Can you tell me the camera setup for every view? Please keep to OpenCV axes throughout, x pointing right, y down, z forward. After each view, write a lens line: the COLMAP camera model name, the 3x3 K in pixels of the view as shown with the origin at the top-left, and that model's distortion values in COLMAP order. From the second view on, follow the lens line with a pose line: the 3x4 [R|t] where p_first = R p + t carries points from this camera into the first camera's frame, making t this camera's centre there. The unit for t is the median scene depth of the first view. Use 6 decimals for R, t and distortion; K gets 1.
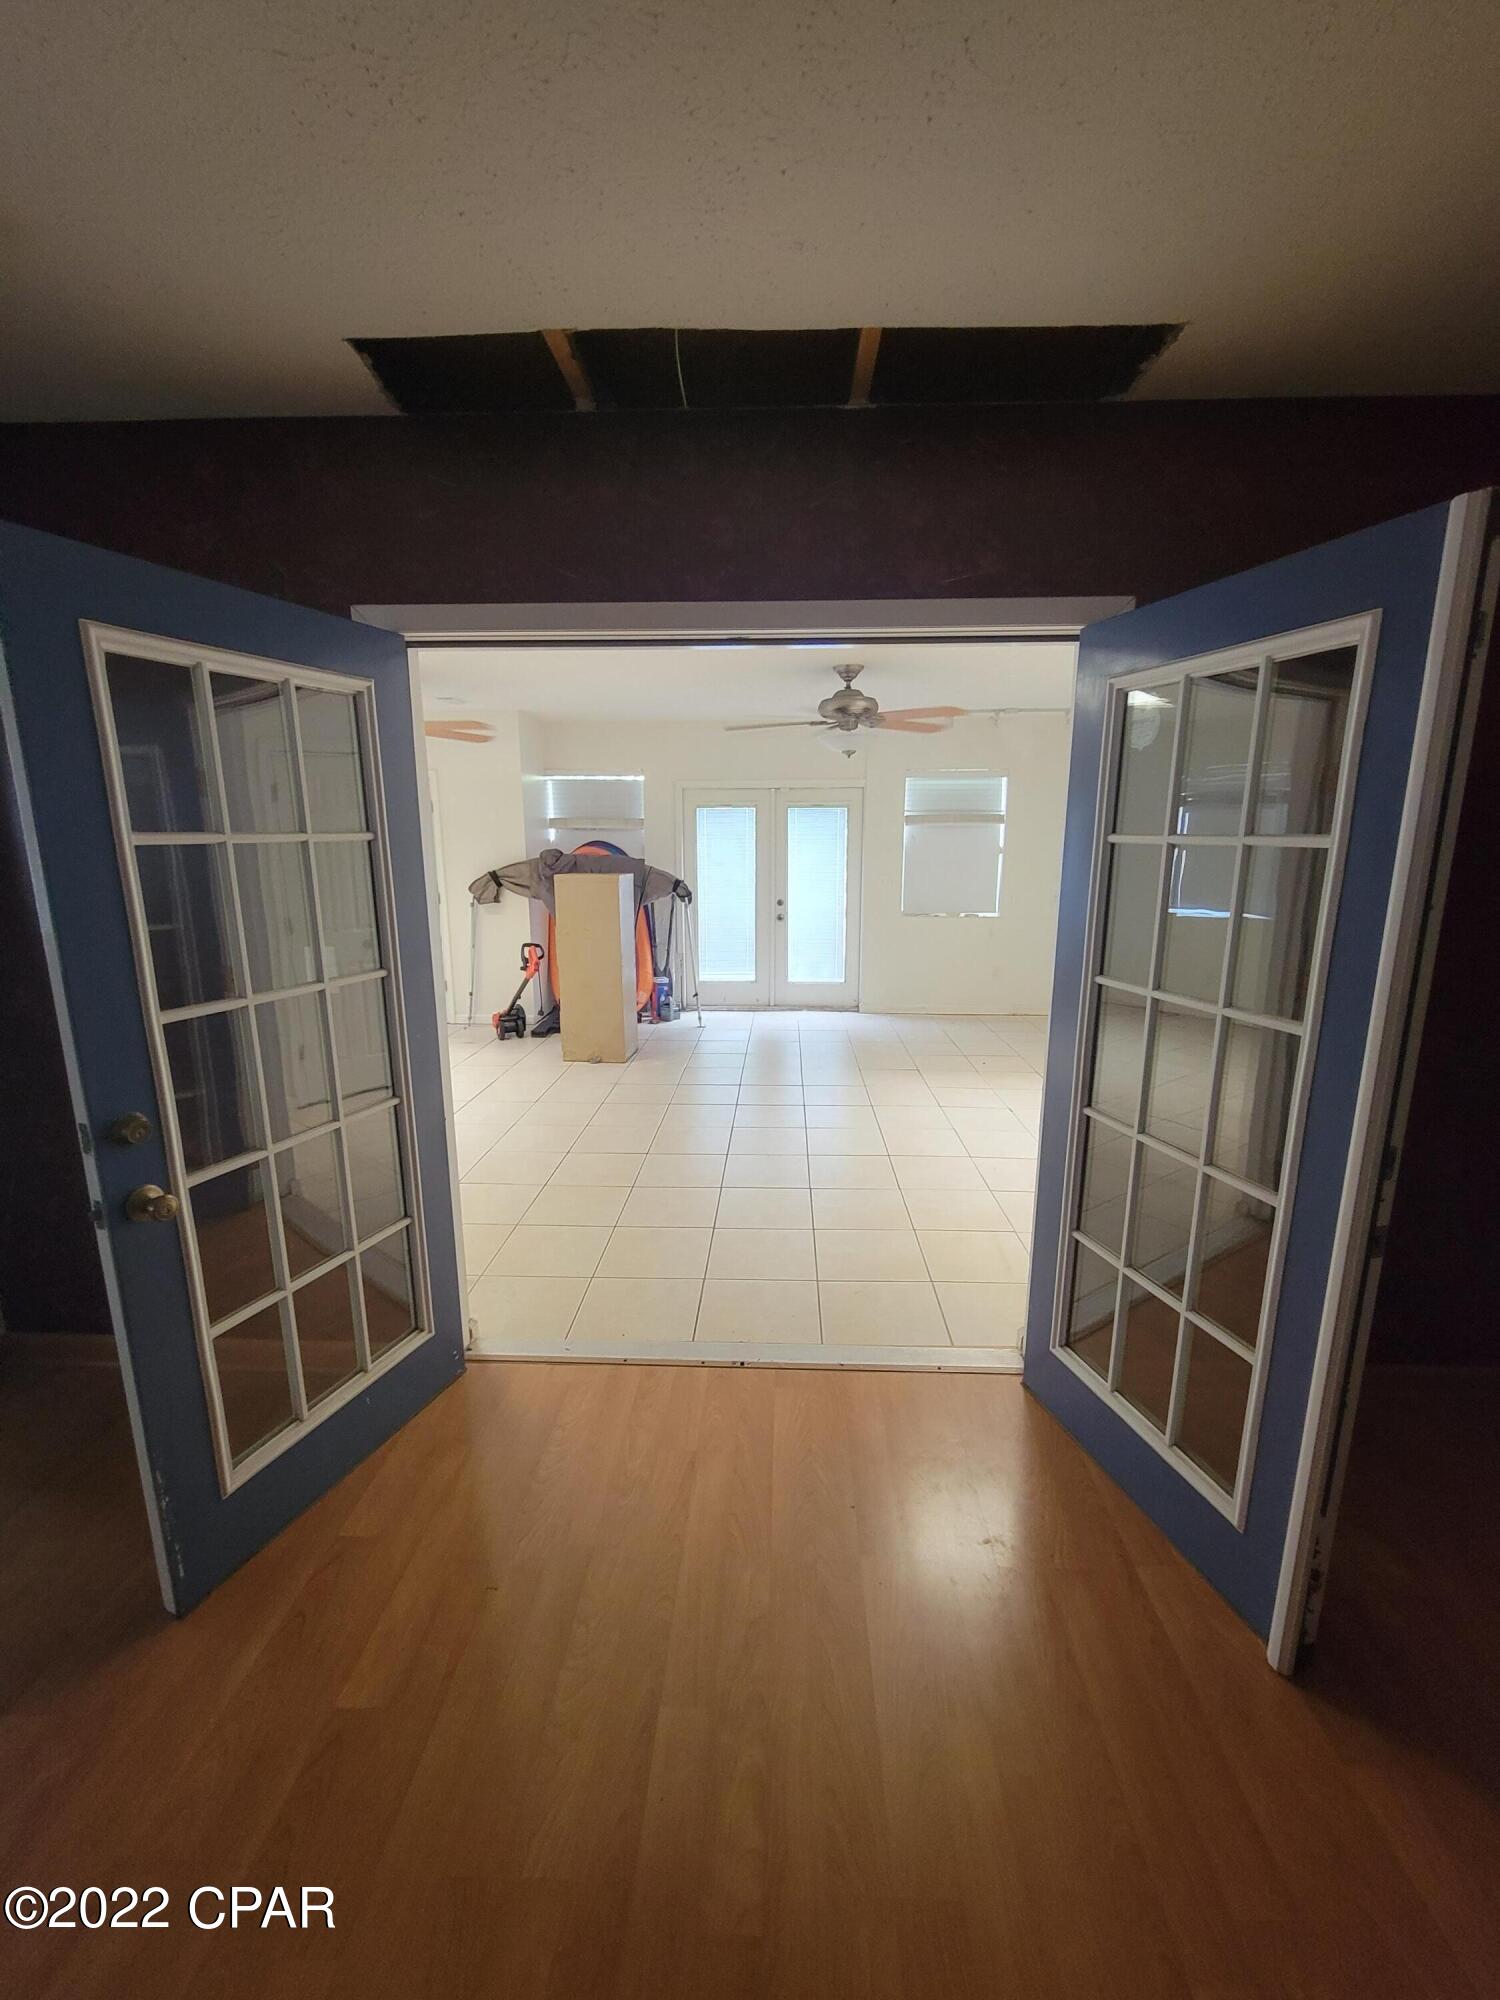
lens RADIAL K [[822.6, 0, 755.1], [0, 822.6, 1004.0], [0, 0, 1]] dist [0.002120, -0.003788]
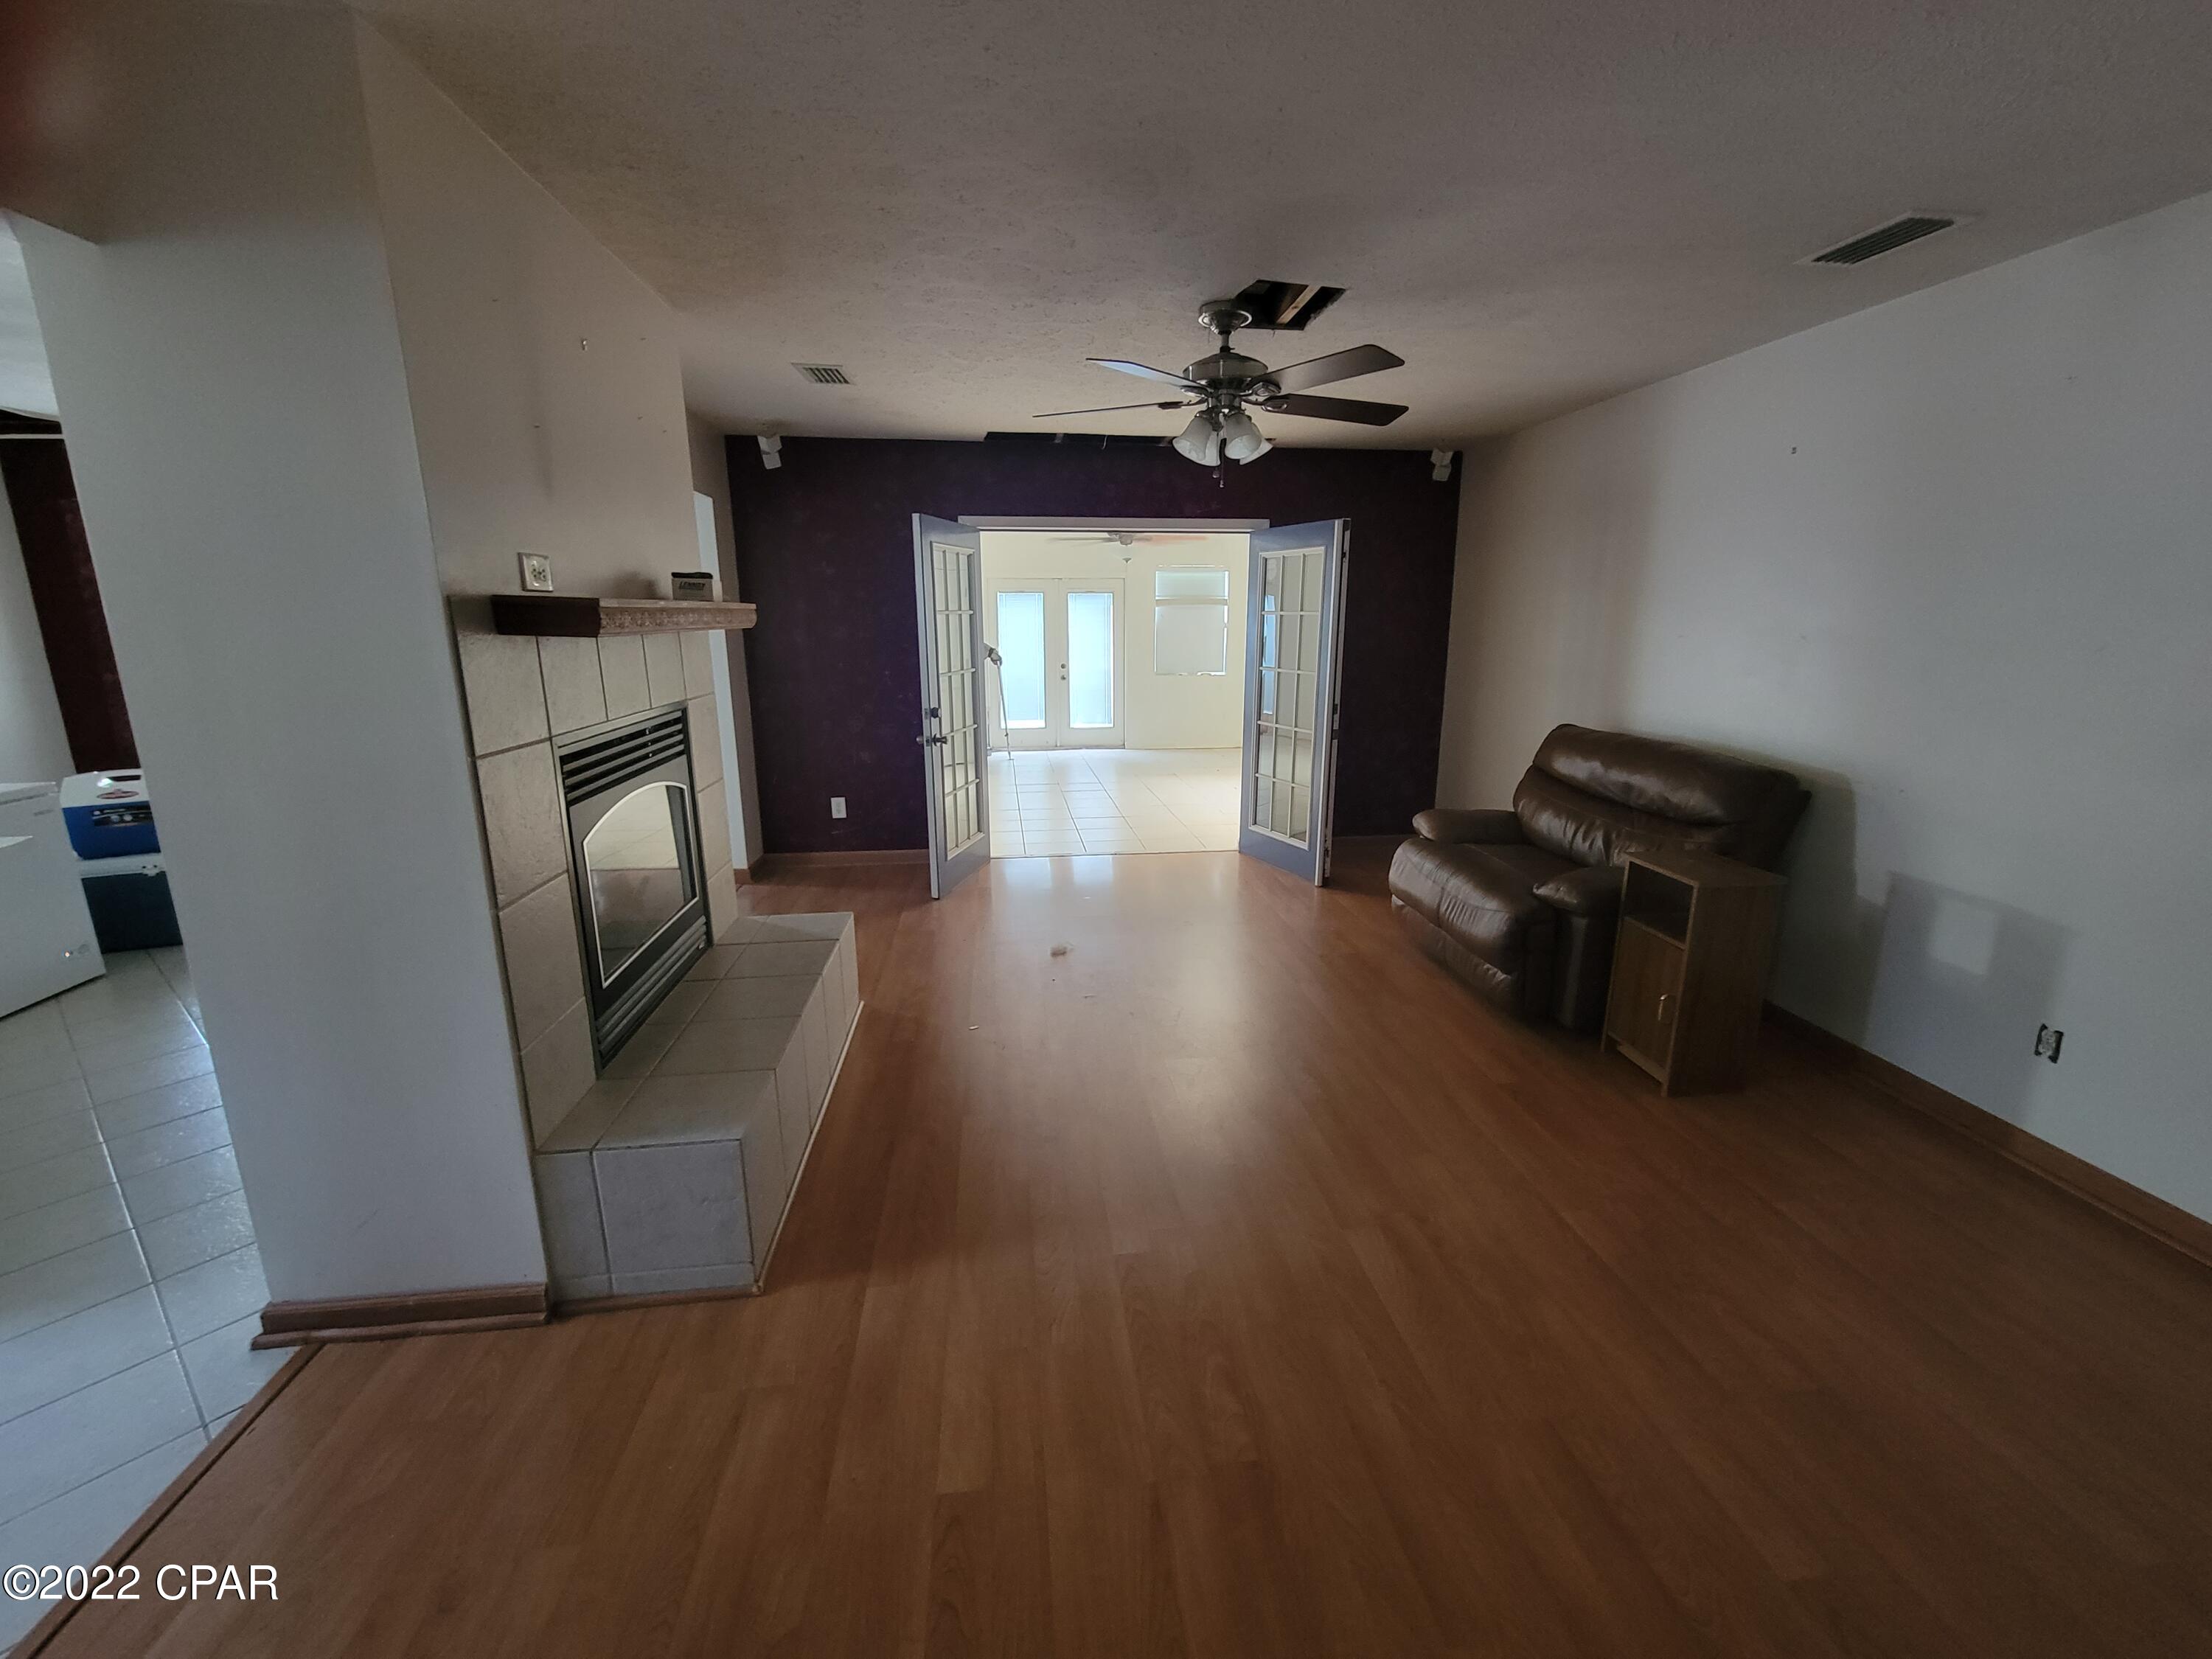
lens RADIAL K [[909.8, 0, 1111.0], [0, 909.8, 822.2], [0, 0, 1]] dist [0.002120, -0.003788]
pose [[0.987291, -0.035262, 0.154965, -0.140913], [0.032159, 0.999230, 0.022484, 0.104253], [-0.155638, -0.017215, 0.987664, -0.489613]]
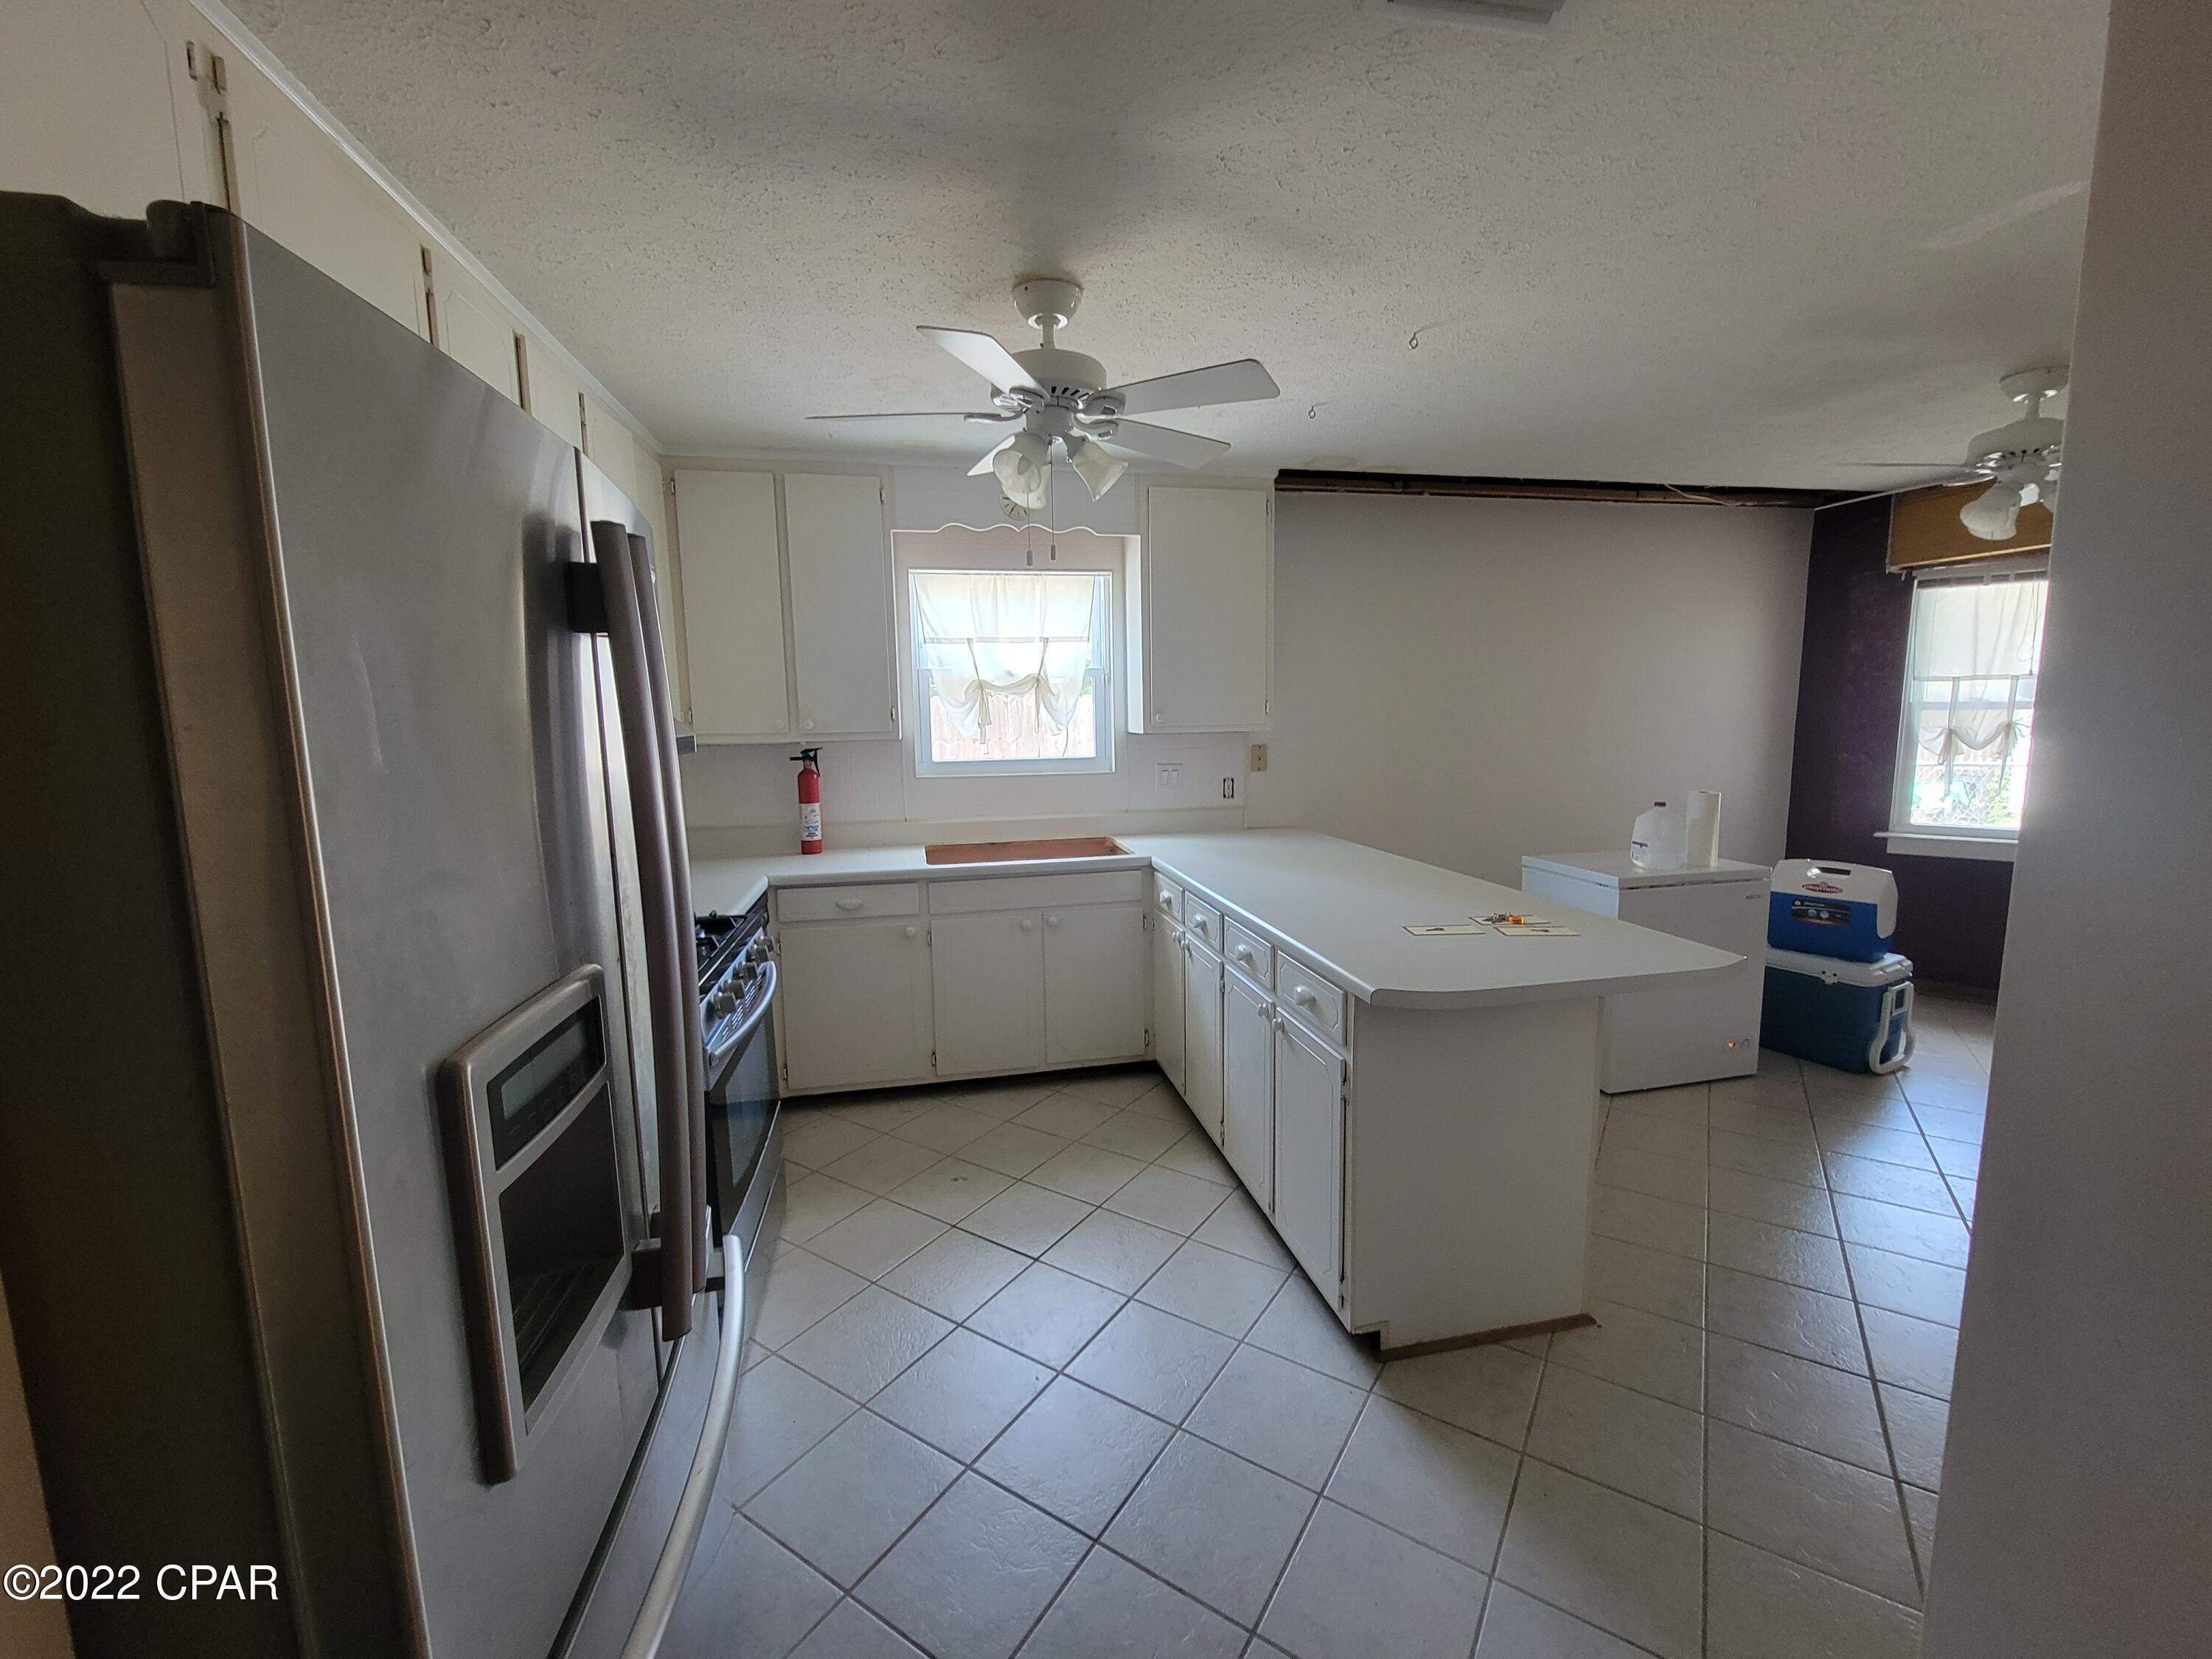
lens RADIAL K [[909.8, 0, 1107.8], [0, 909.8, 828.9], [0, 0, 1]] dist [0.002120, -0.003788]
pose [[0.240536, 0.127147, -0.962276, -0.276650], [-0.180613, 0.979932, 0.084333, 0.076181], [0.953688, 0.153515, 0.258674, -0.350748]]
